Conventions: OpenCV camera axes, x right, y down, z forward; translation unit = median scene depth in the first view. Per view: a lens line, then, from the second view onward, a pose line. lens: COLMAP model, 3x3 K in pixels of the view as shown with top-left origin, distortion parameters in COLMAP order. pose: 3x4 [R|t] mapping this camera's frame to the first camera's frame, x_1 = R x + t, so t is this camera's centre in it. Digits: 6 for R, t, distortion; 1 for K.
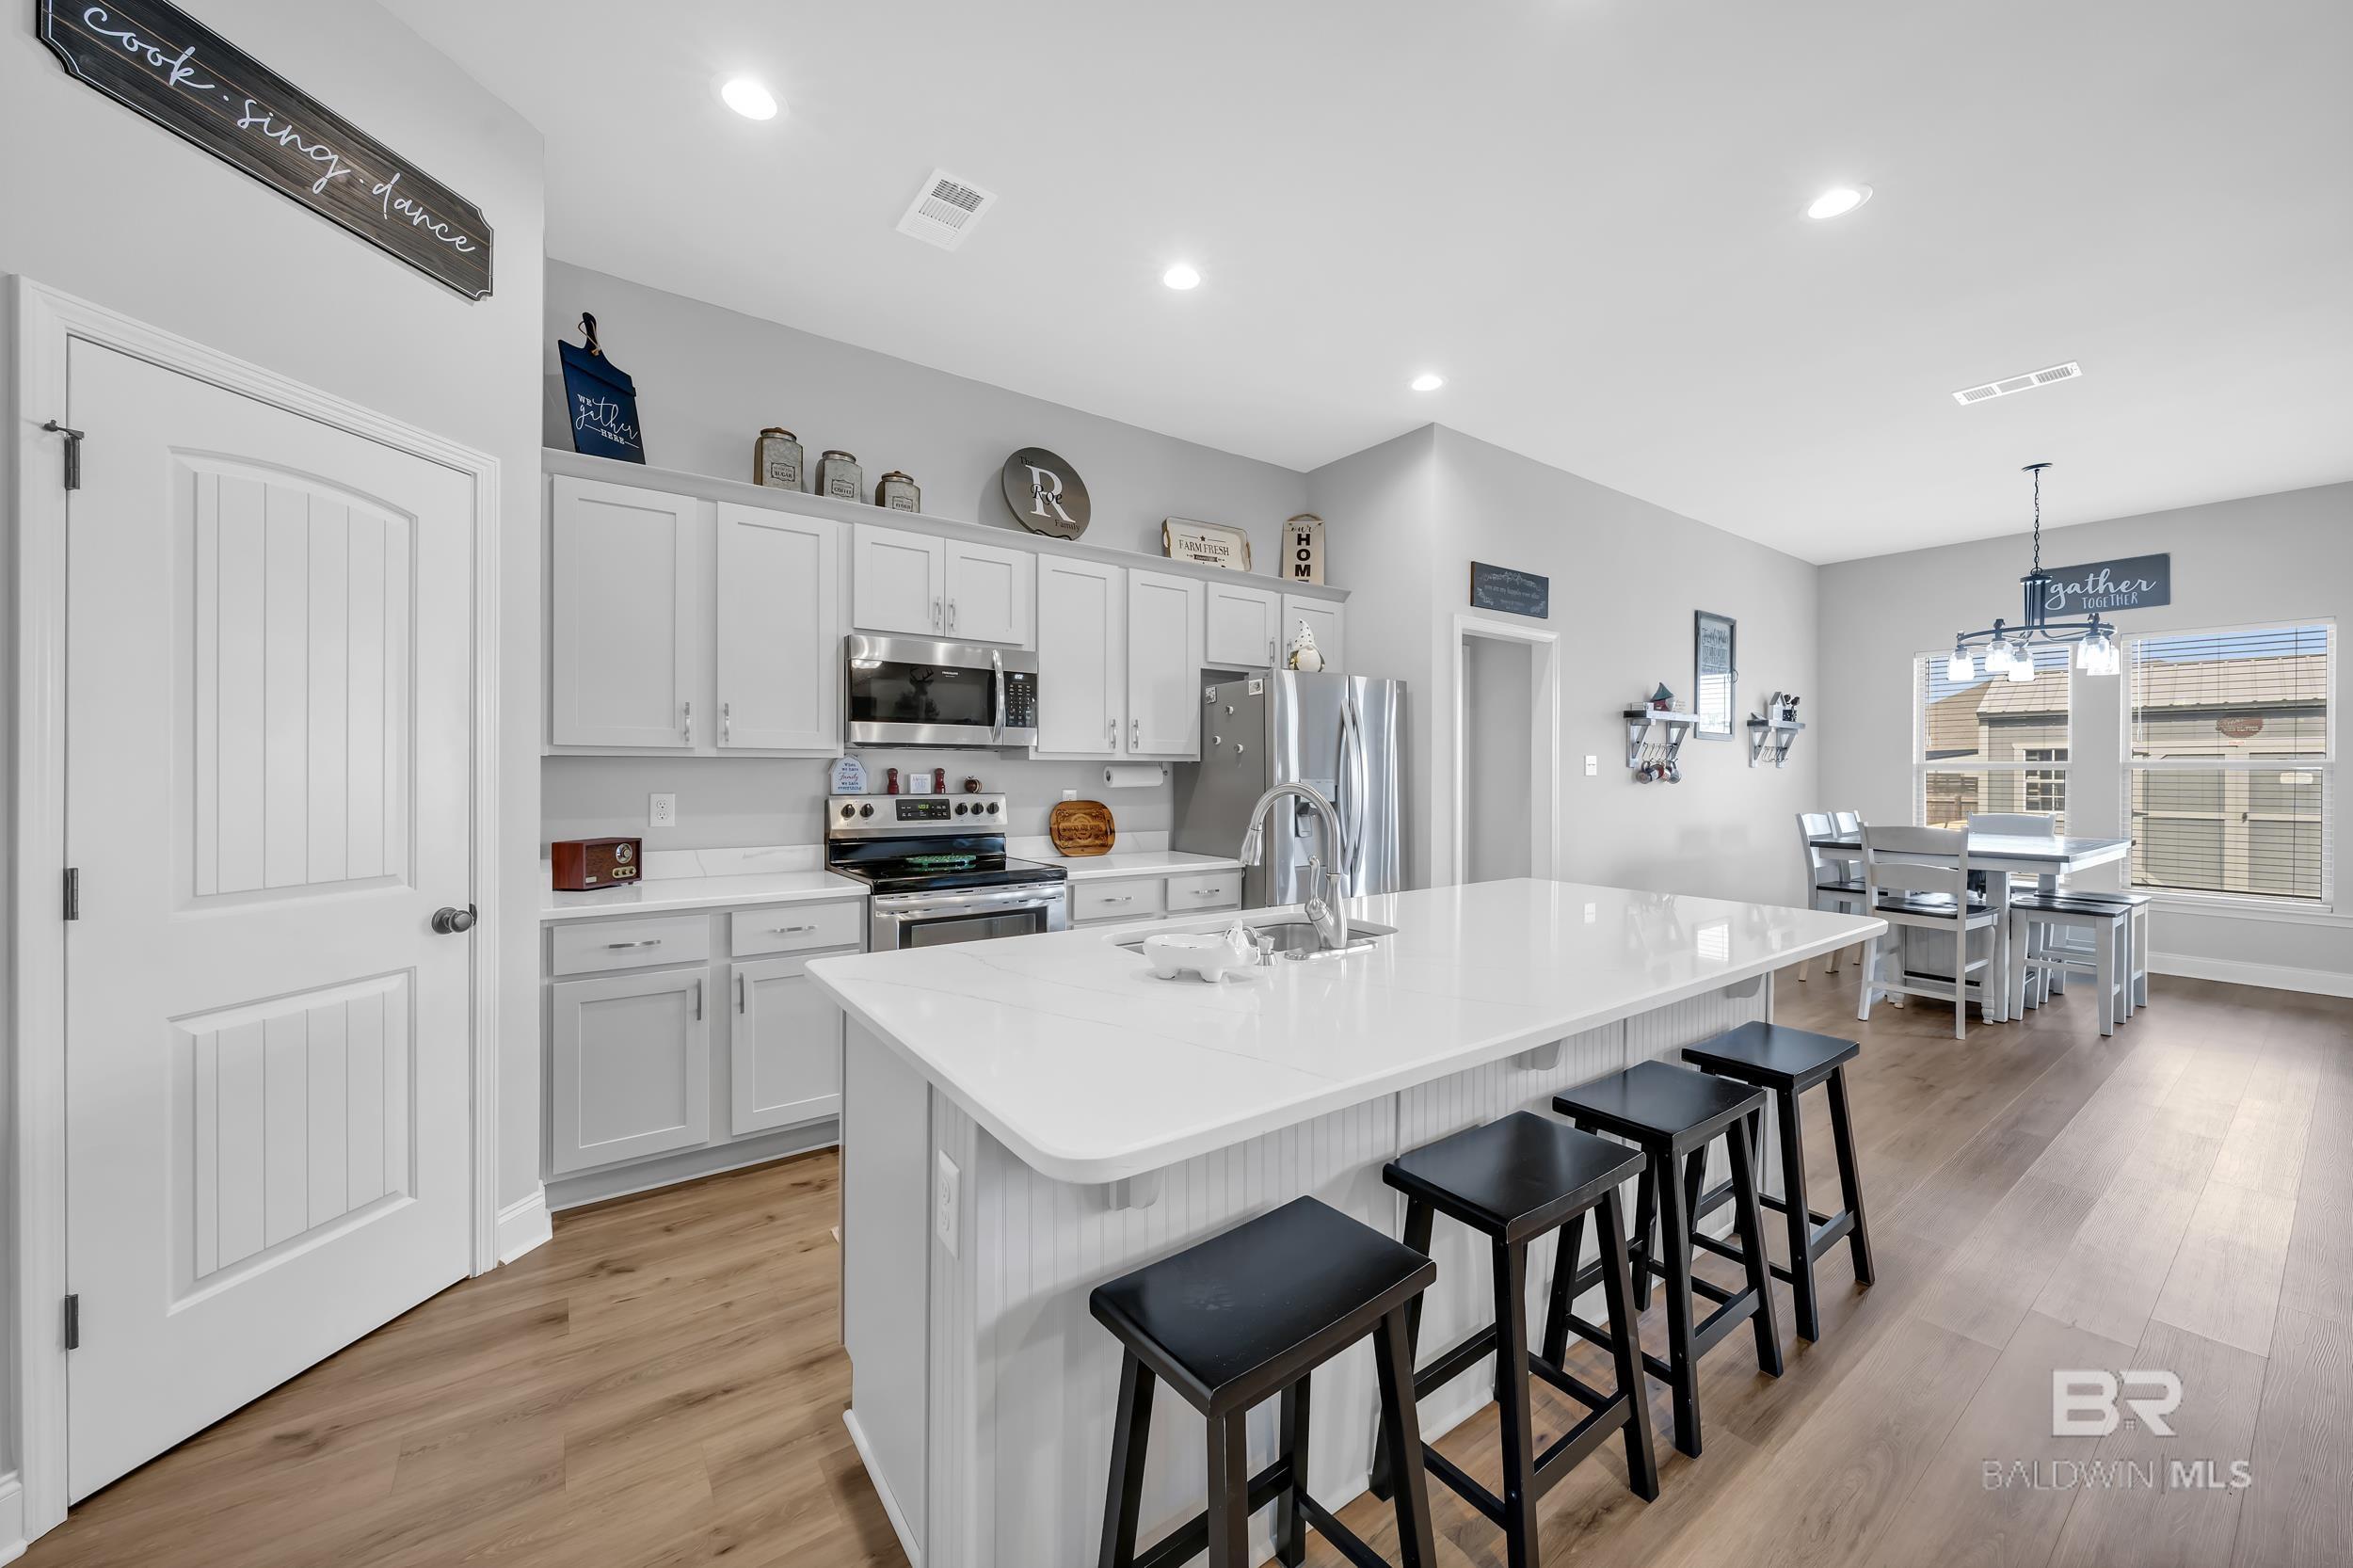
lens RADIAL K [[874.7, 0, 1183.2], [0, 874.7, 775.2], [0, 0, 1]] dist [0.001275, -0.000628]
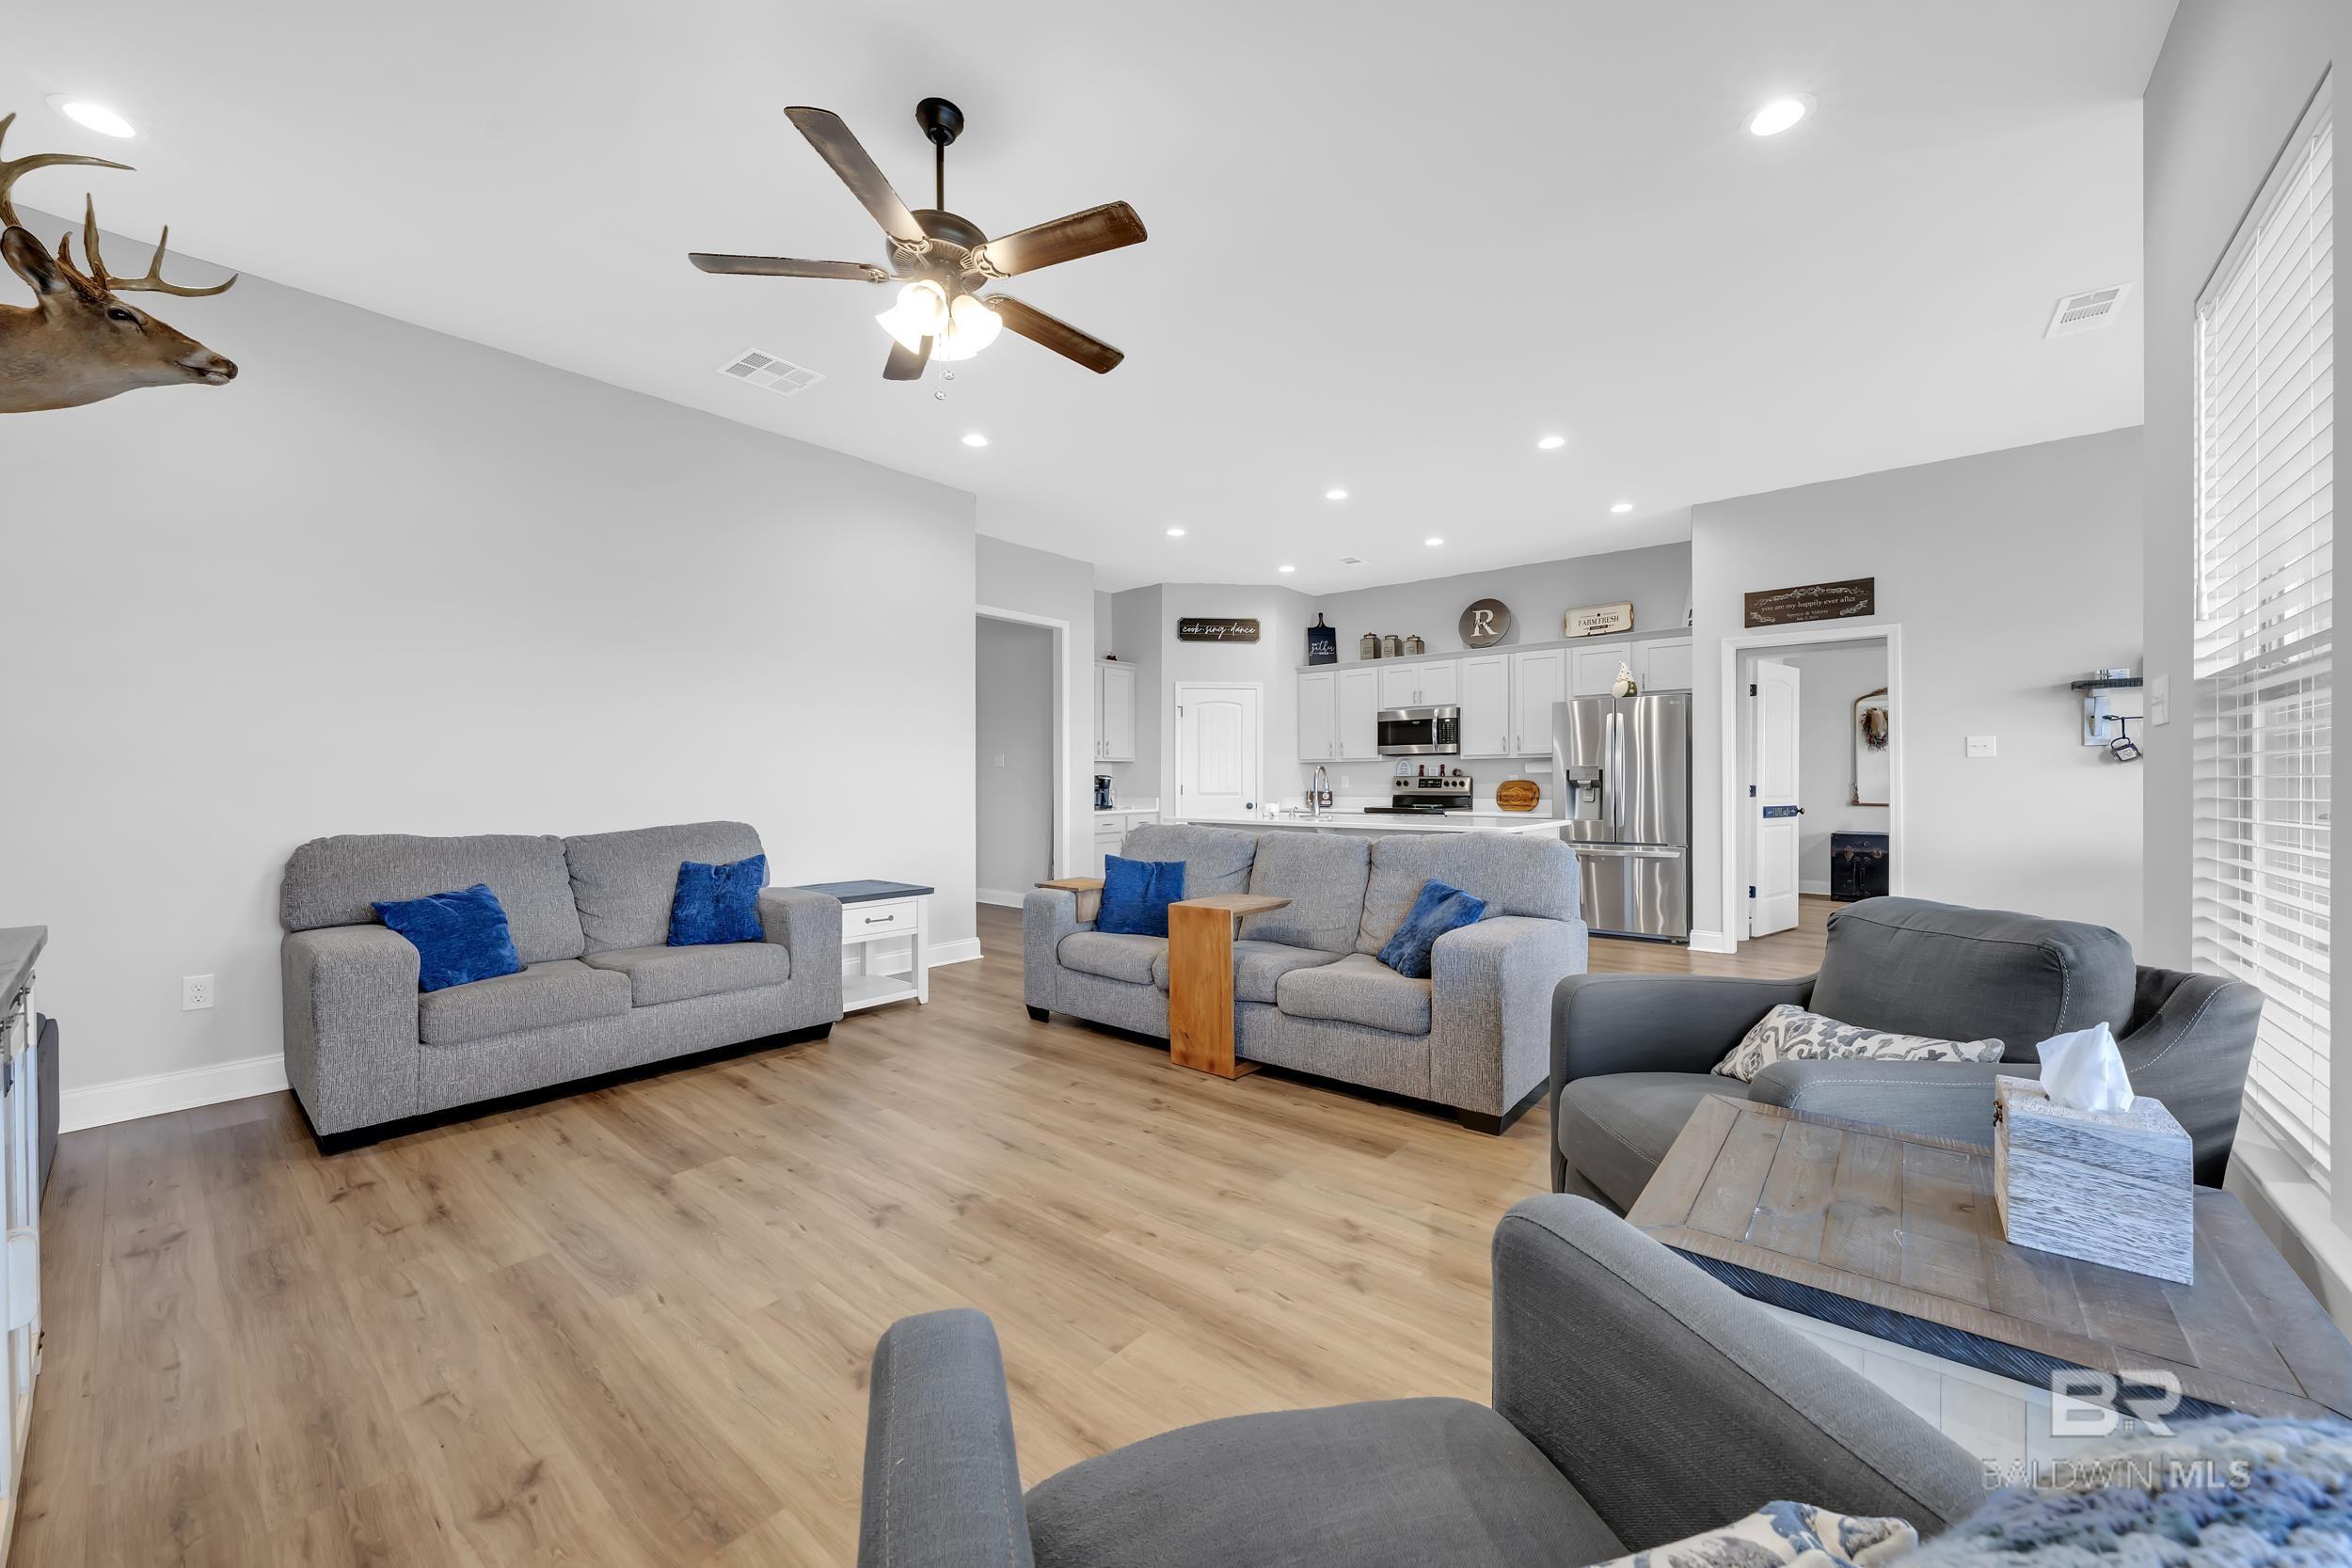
lens RADIAL K [[874.2, 0, 1193.0], [0, 874.2, 794.2], [0, 0, 1]] dist [0.001275, -0.000628]
pose [[0.249023, 0.009664, -0.968449, 1.488298], [0.000733, 0.999948, 0.010167, 0.038840], [0.968497, -0.003242, 0.249003, -0.110907]]
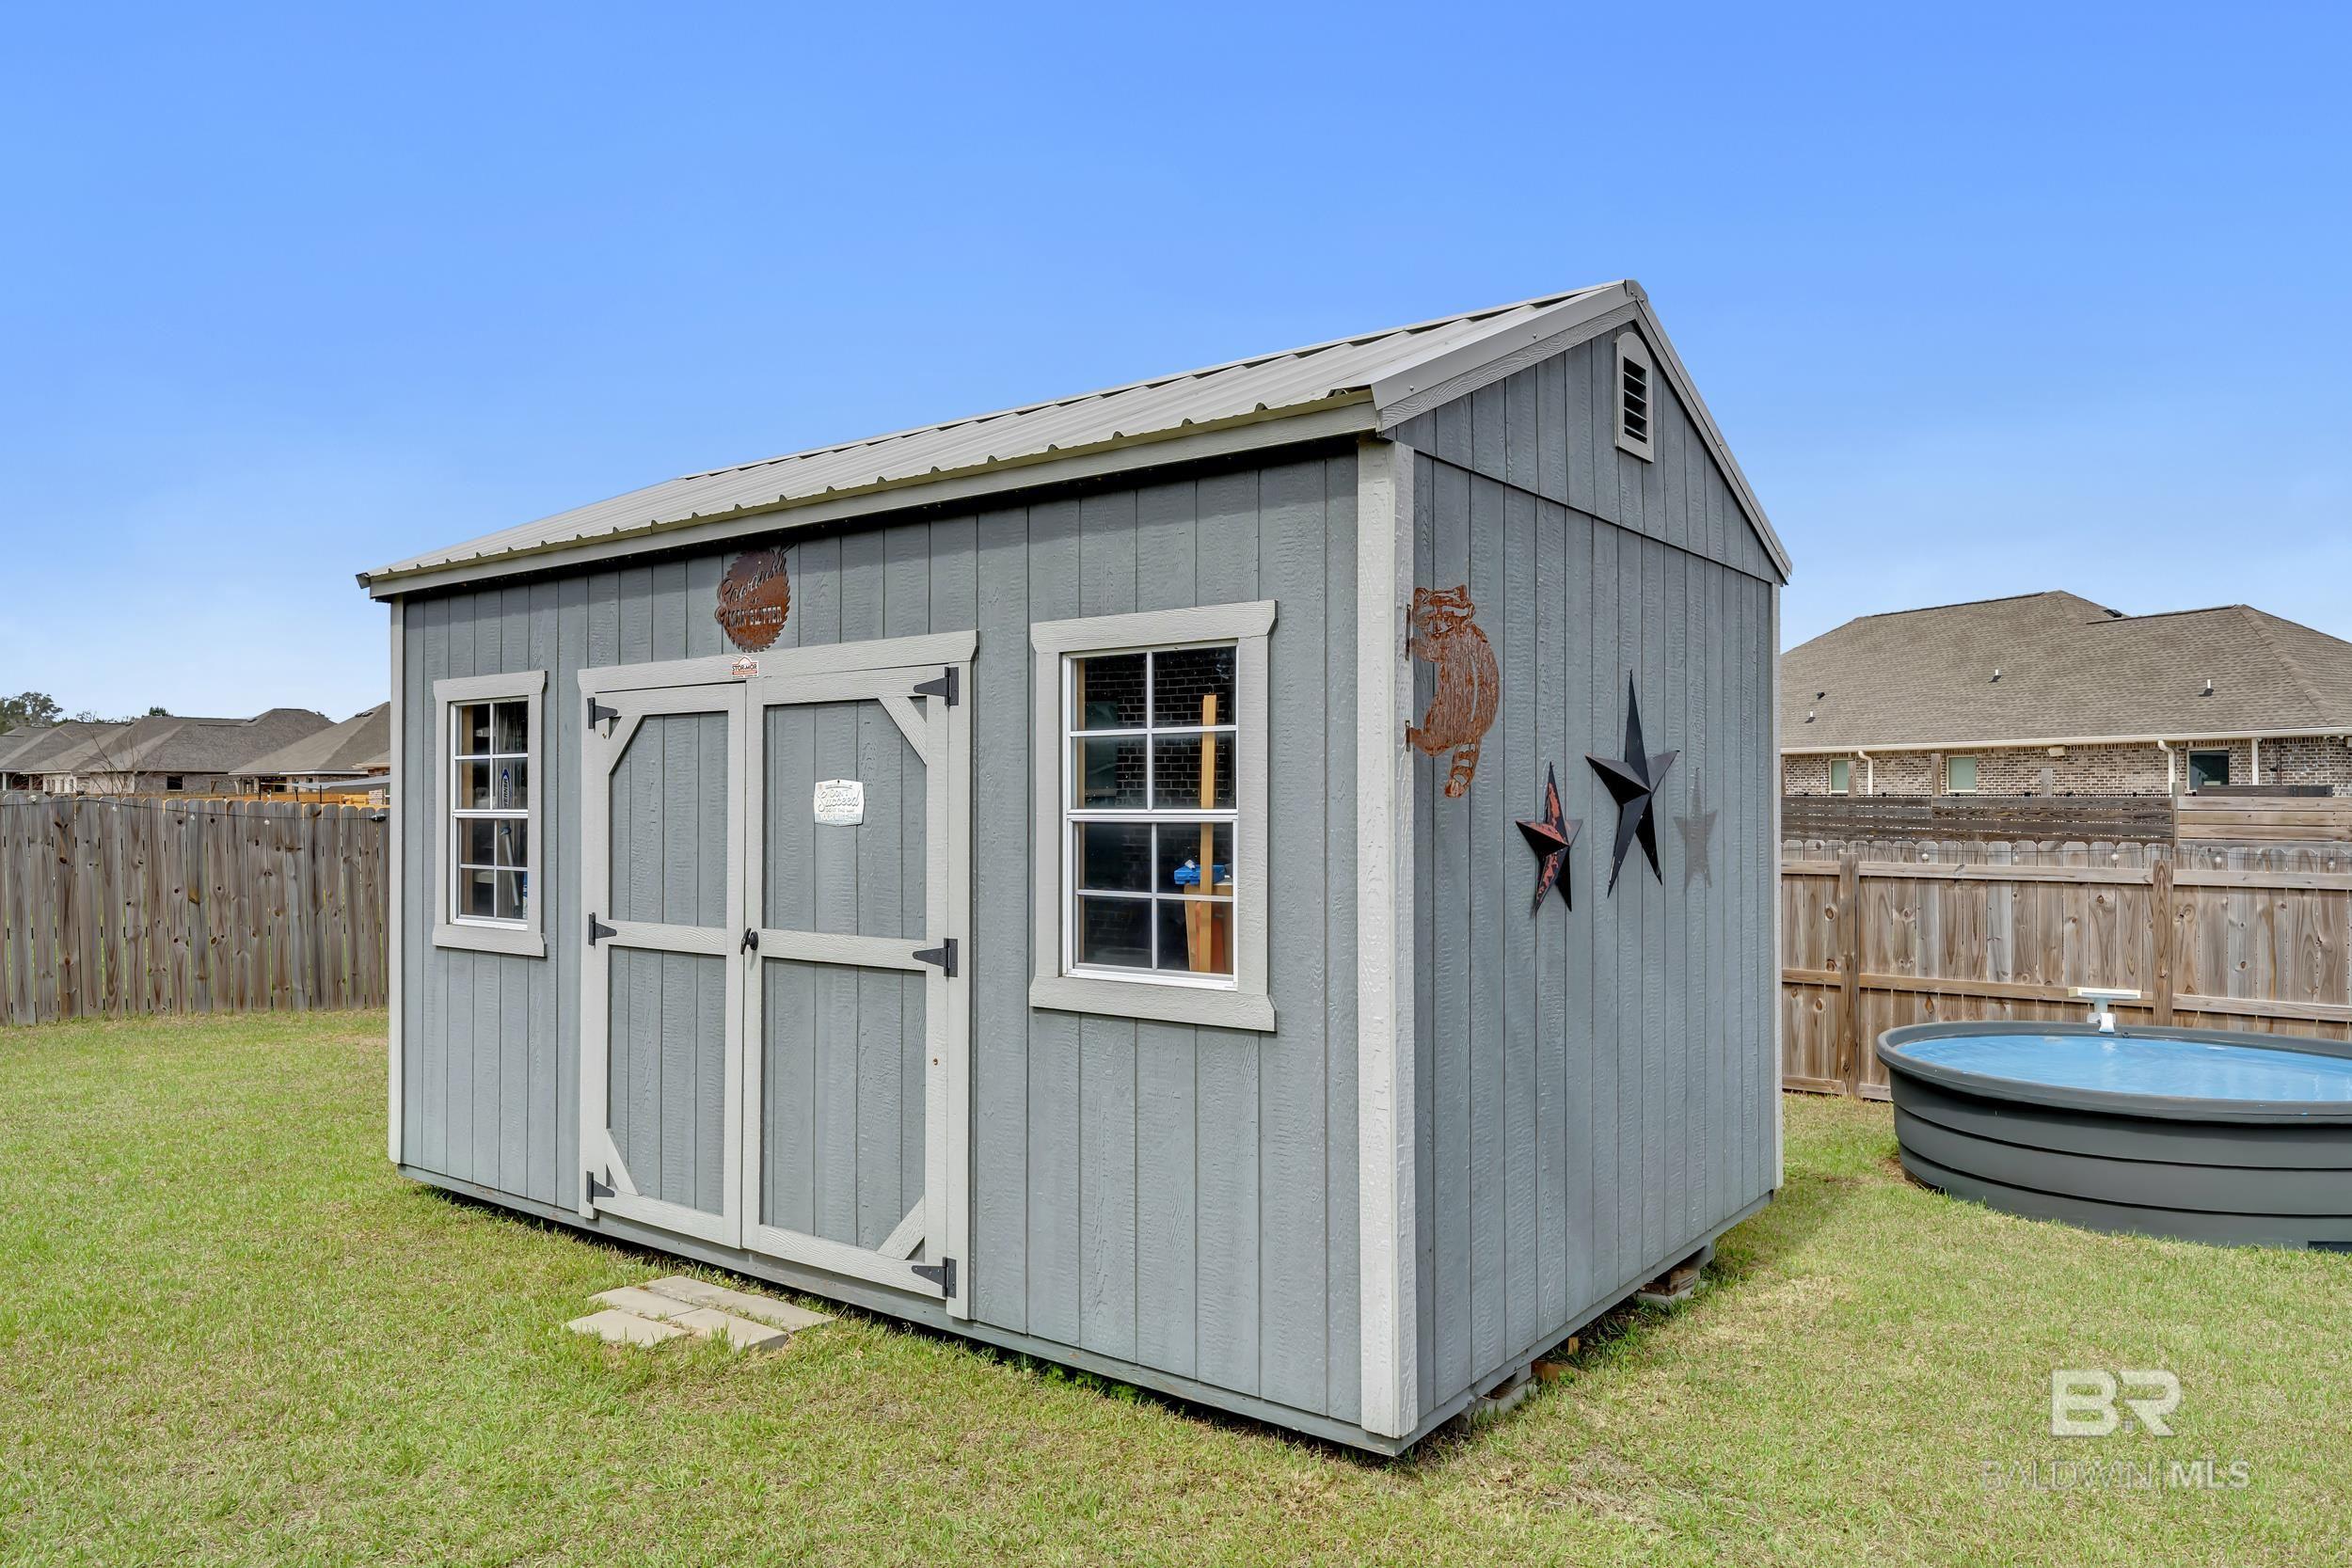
lens RADIAL K [[1597.2, 0, 1192.7], [0, 1597.2, 790.2], [0, 0, 1]] dist [0.001379, 0.006117]
pose [[0.974923, -0.004140, 0.222503, 3.223429], [0.005184, 0.999978, -0.004108, 0.008237], [-0.222481, 0.005158, 0.974923, 1.302478]]
